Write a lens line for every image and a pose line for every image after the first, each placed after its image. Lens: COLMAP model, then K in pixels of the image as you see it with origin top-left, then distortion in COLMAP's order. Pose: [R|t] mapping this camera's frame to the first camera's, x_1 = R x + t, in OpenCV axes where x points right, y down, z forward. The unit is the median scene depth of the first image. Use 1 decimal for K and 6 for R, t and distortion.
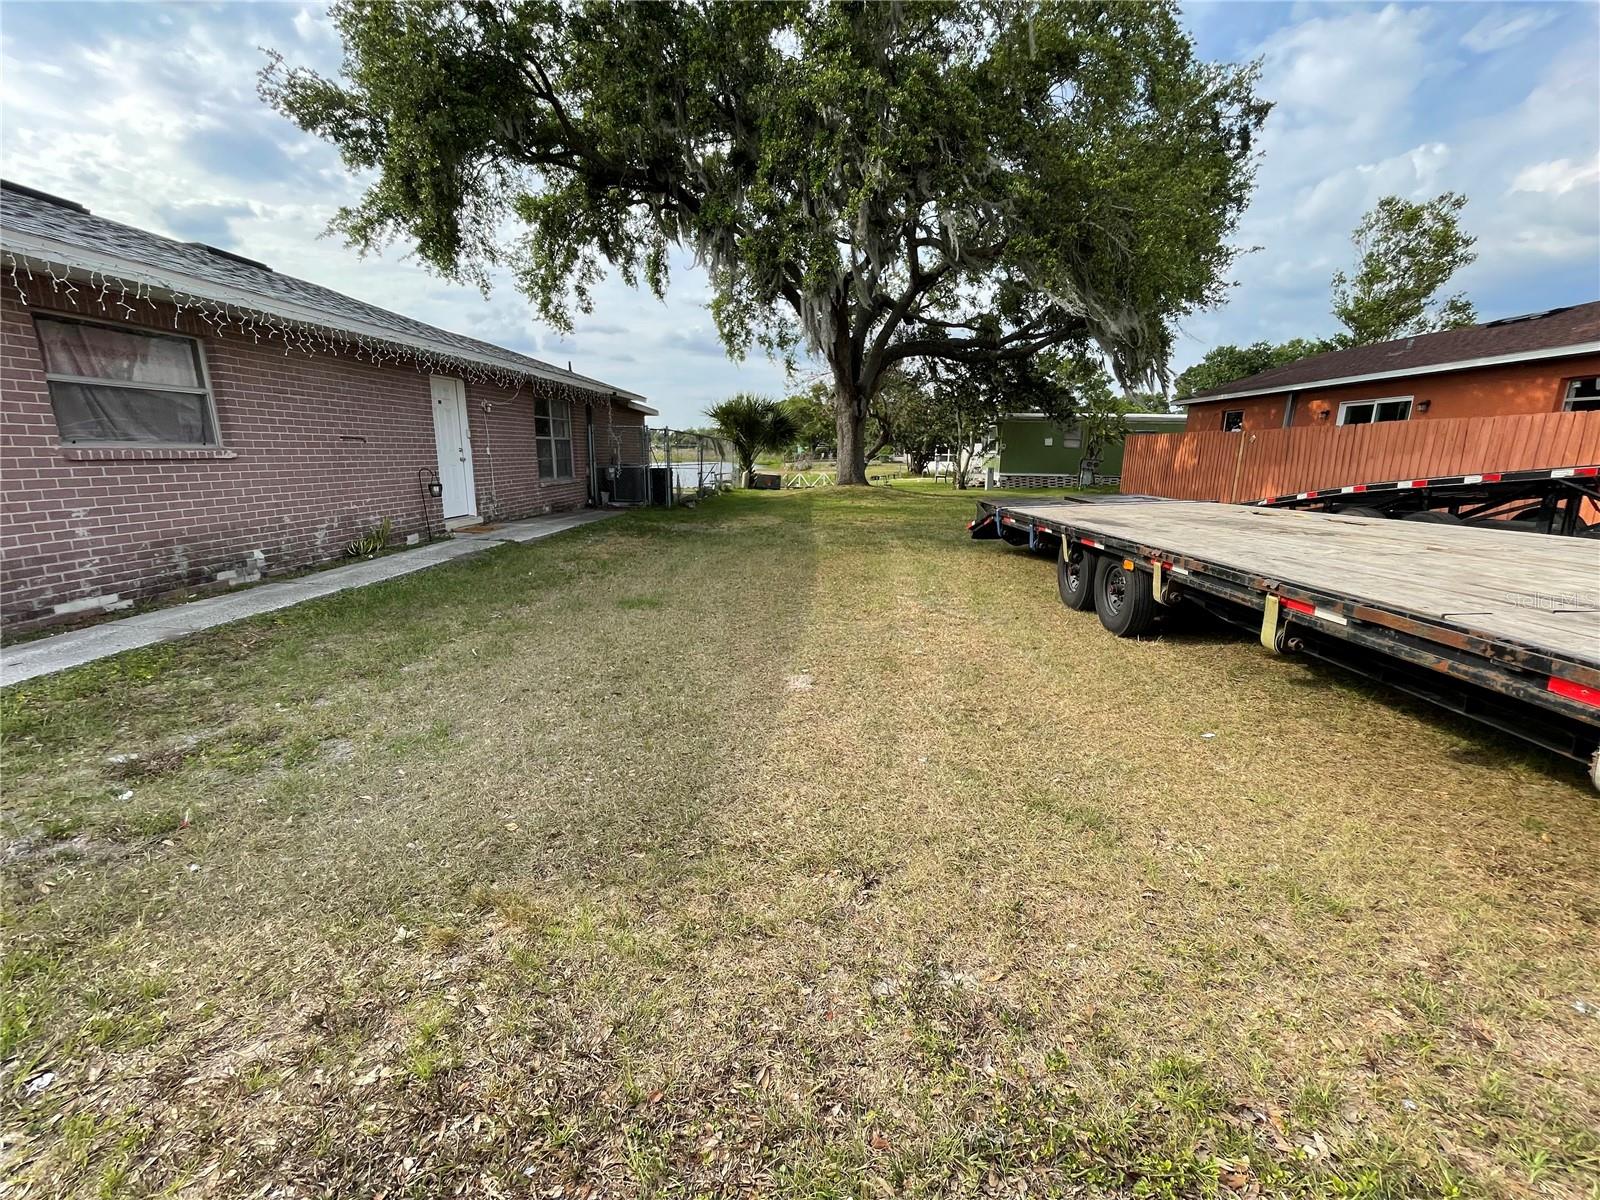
lens RADIAL K [[630.9, 0, 787.9], [0, 630.9, 609.6], [0, 0, 1]] dist [-0.010433, -0.000039]
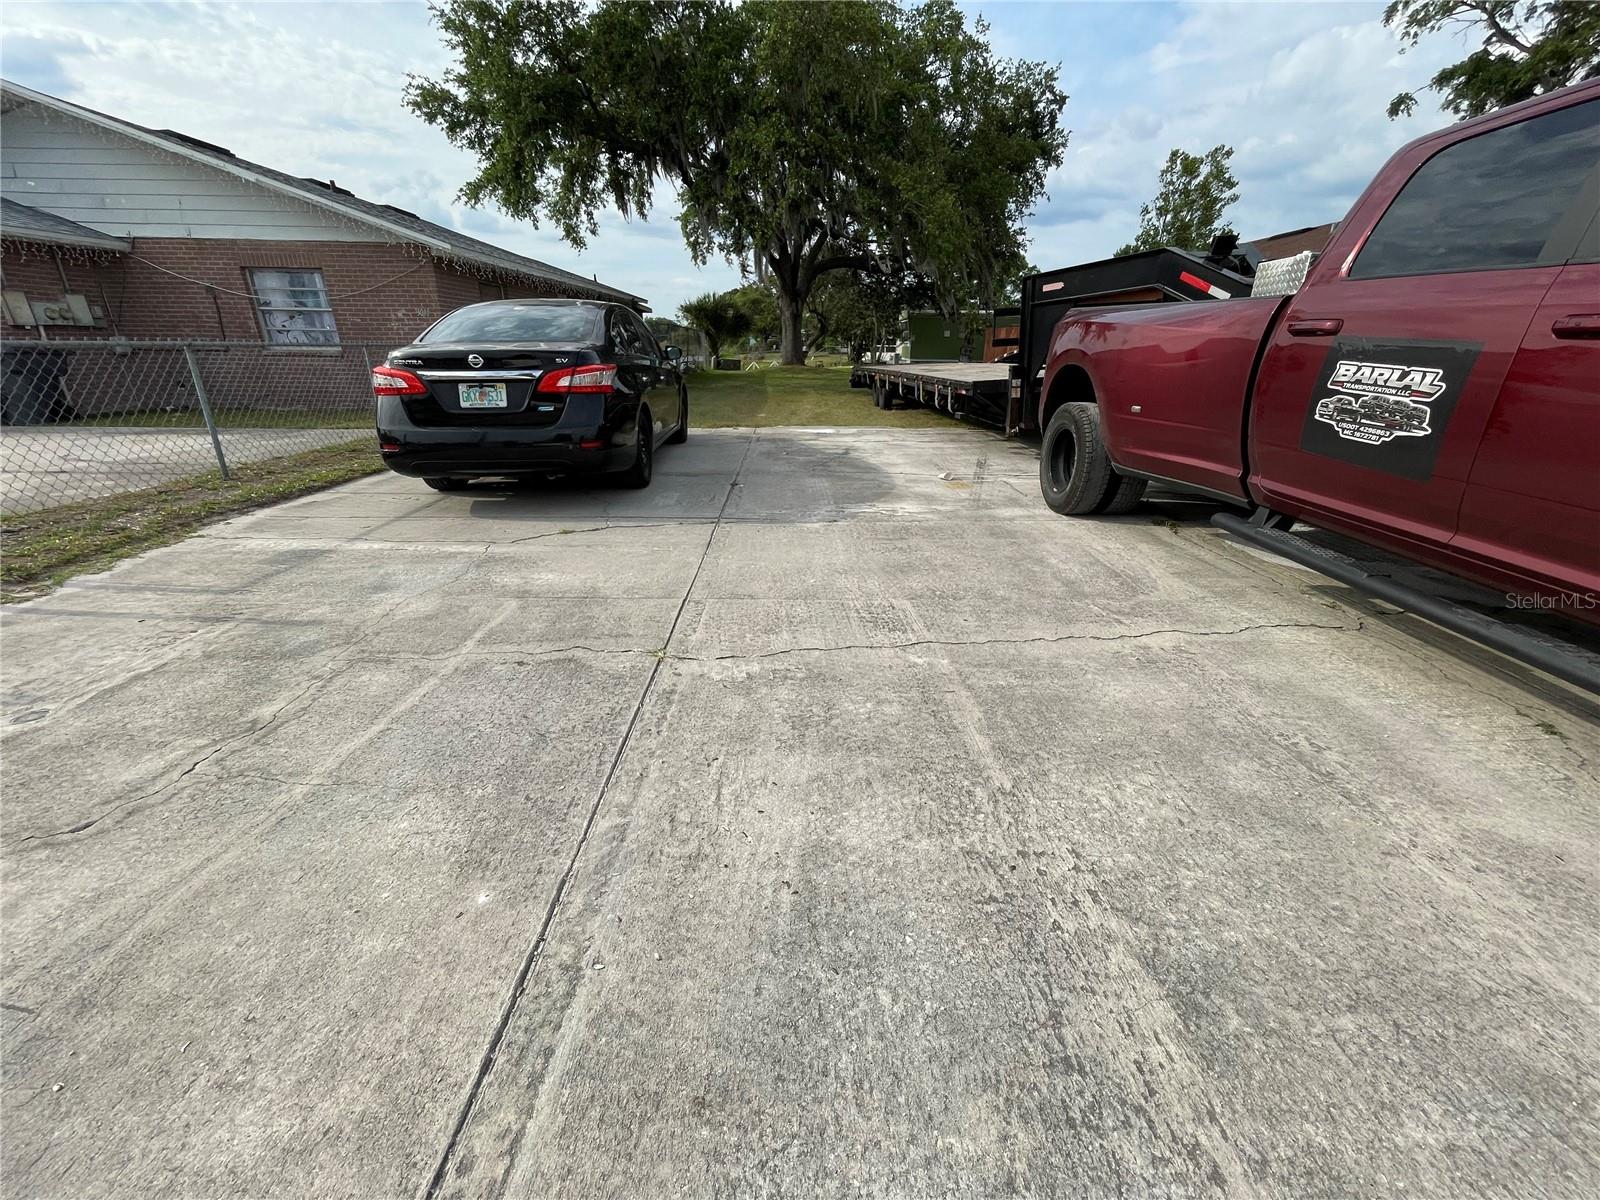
lens RADIAL K [[637.3, 0, 800.0], [0, 637.3, 600.0], [0, 0, 1]] dist [-0.012257, -0.000048]
pose [[0.996032, -0.032102, 0.083004, -0.014828], [0.020537, 0.990412, 0.136607, 0.104763], [-0.086593, -0.134361, 0.987142, -0.387882]]
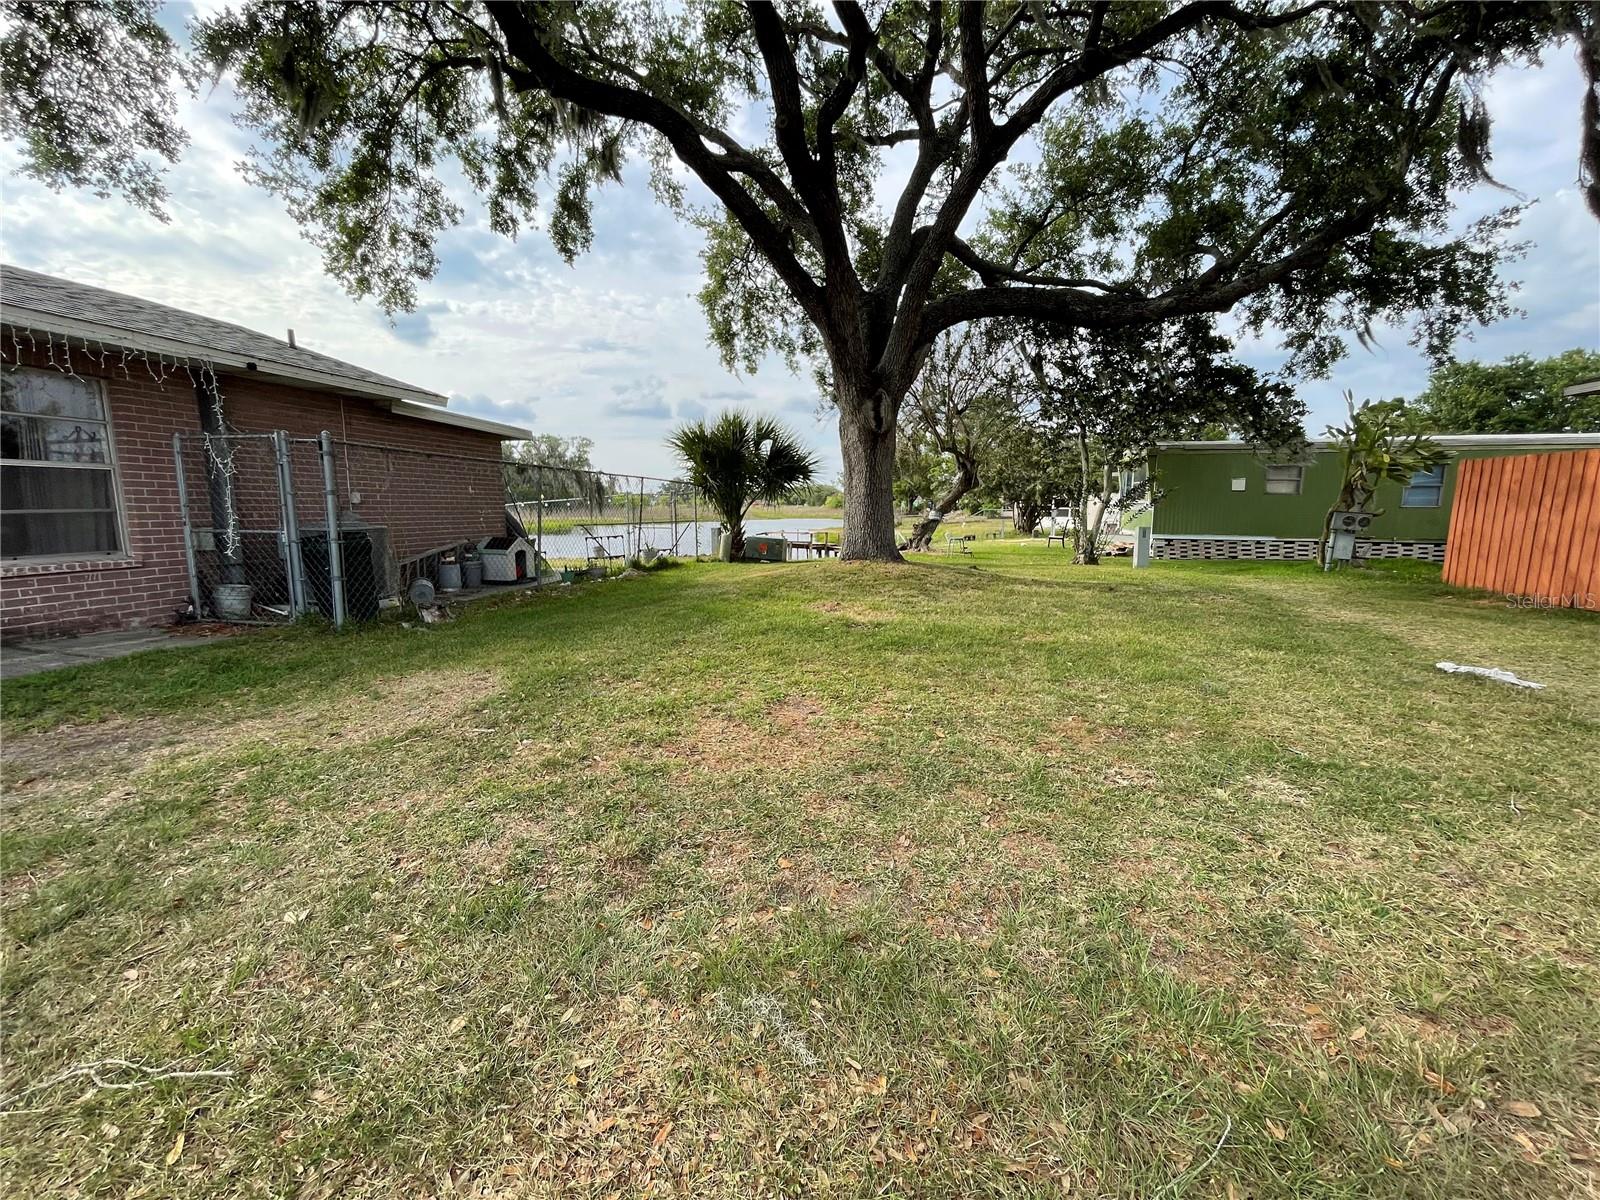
lens RADIAL K [[637.3, 0, 800.0], [0, 637.3, 600.0], [0, 0, 1]] dist [-0.012257, -0.000048]
pose [[0.987510, 0.018126, -0.156510, 0.107241], [-0.033945, 0.994508, -0.098999, -0.092557], [0.153856, 0.103075, 0.982702, 0.396494]]
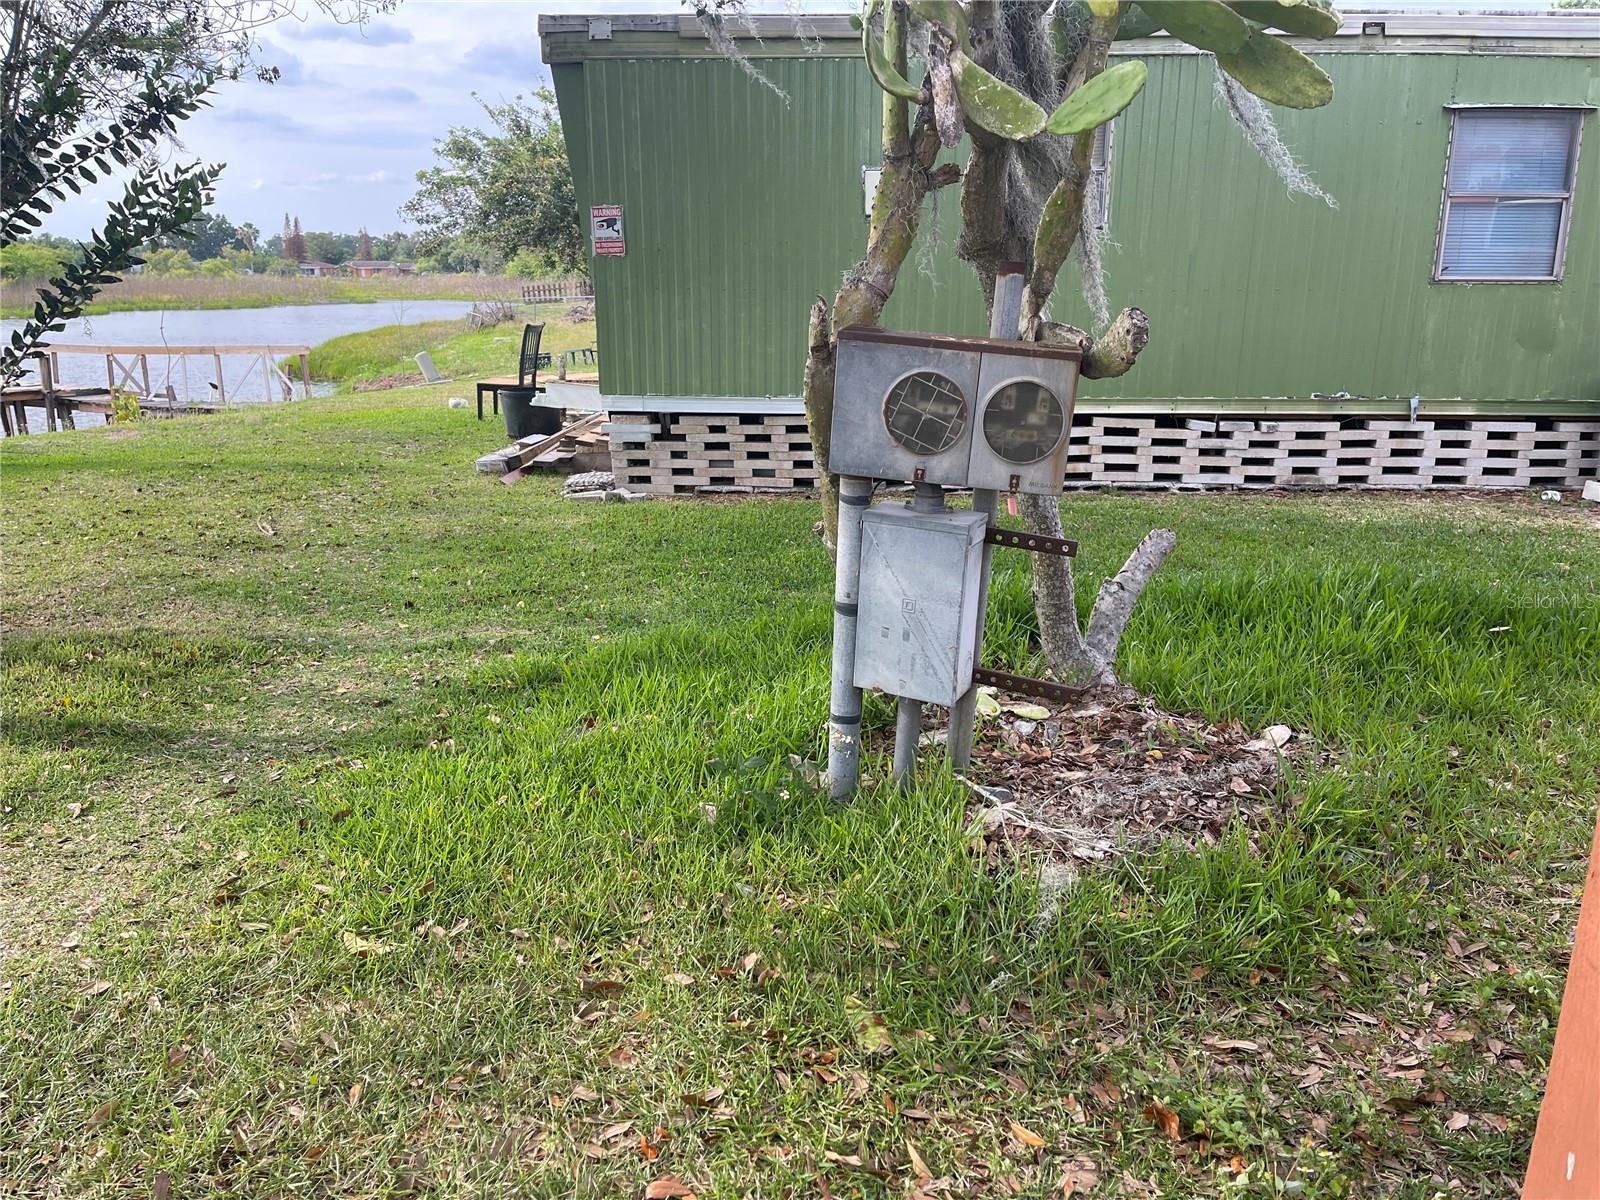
lens RADIAL K [[1185.2, 0, 800.0], [0, 1185.2, 600.0], [0, 0, 1]] dist [0.029240, 0.000396]
pose [[0.996765, -0.020475, 0.077715, 0.424697], [0.019208, 0.999671, 0.017012, -0.199152], [-0.078038, -0.015464, 0.996830, 0.818034]]
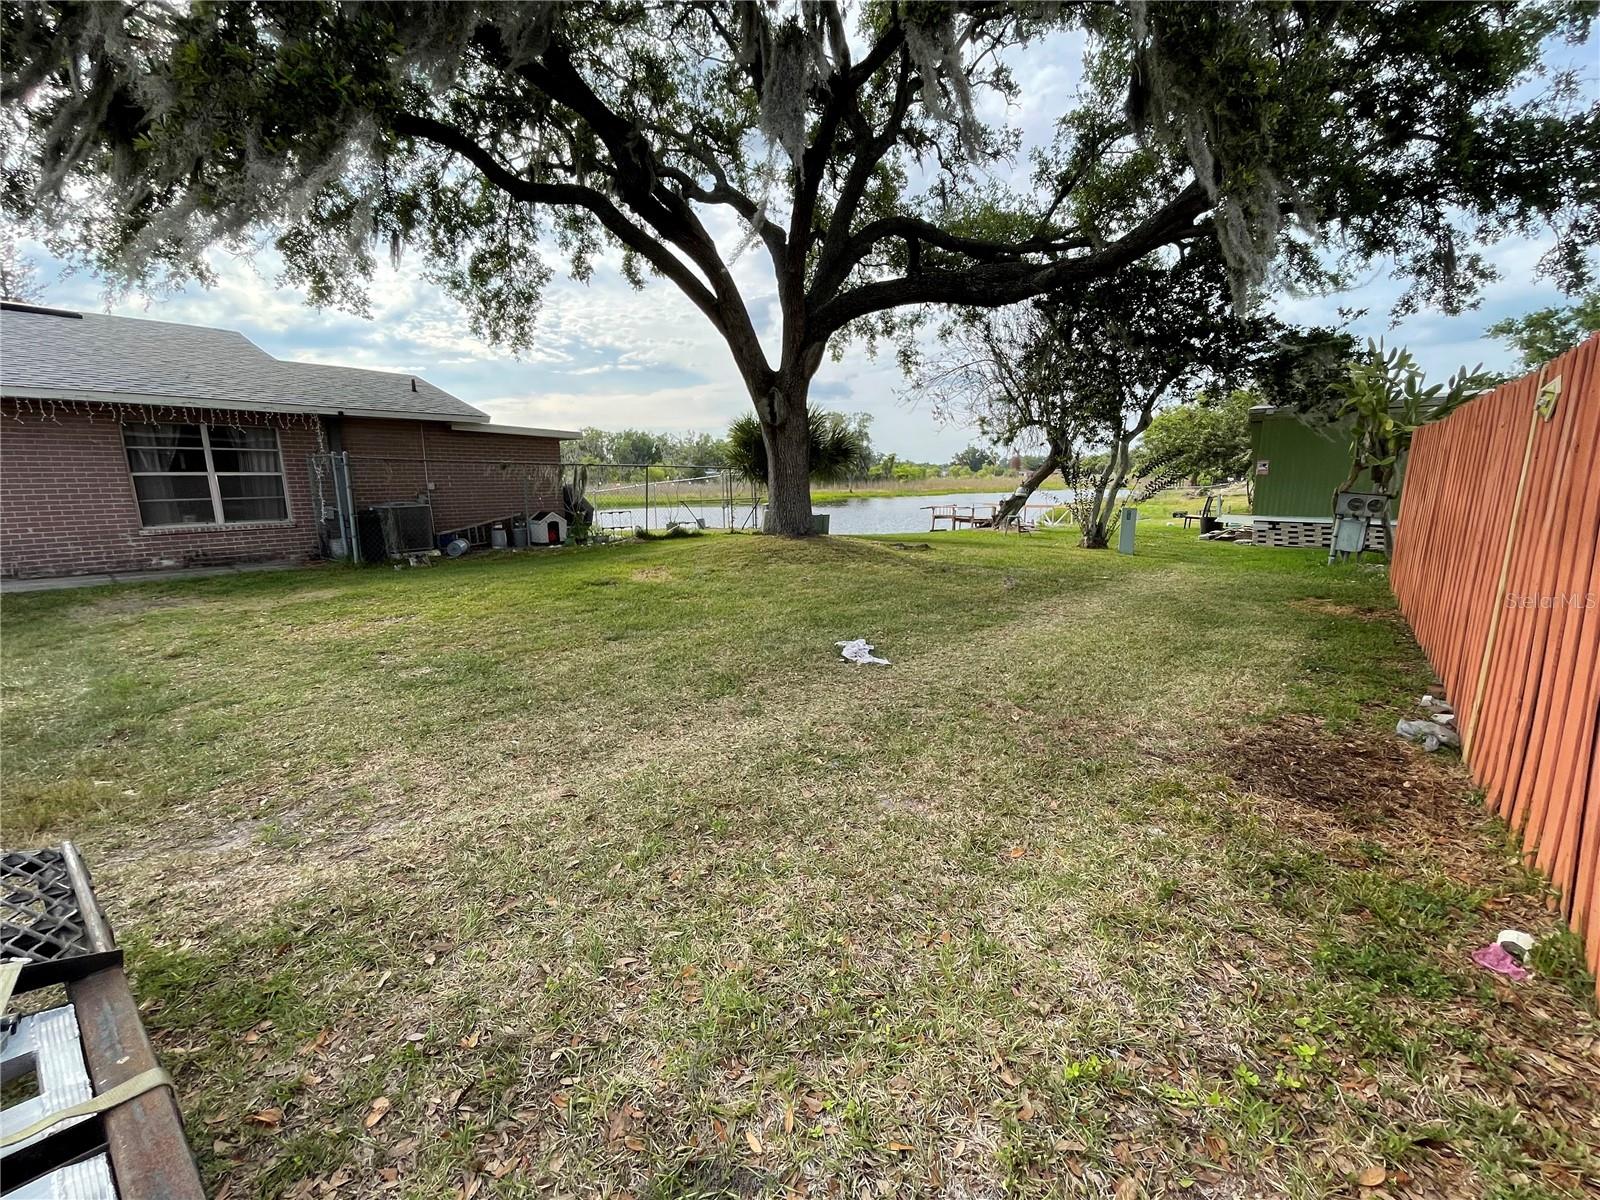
lens RADIAL K [[637.3, 0, 800.0], [0, 637.3, 600.0], [0, 0, 1]] dist [-0.012257, -0.000048]
pose [[0.818587, 0.093853, -0.566663, 0.391776], [-0.126052, 0.991864, -0.017816, -0.107086], [0.560380, 0.086013, 0.823757, 0.427554]]
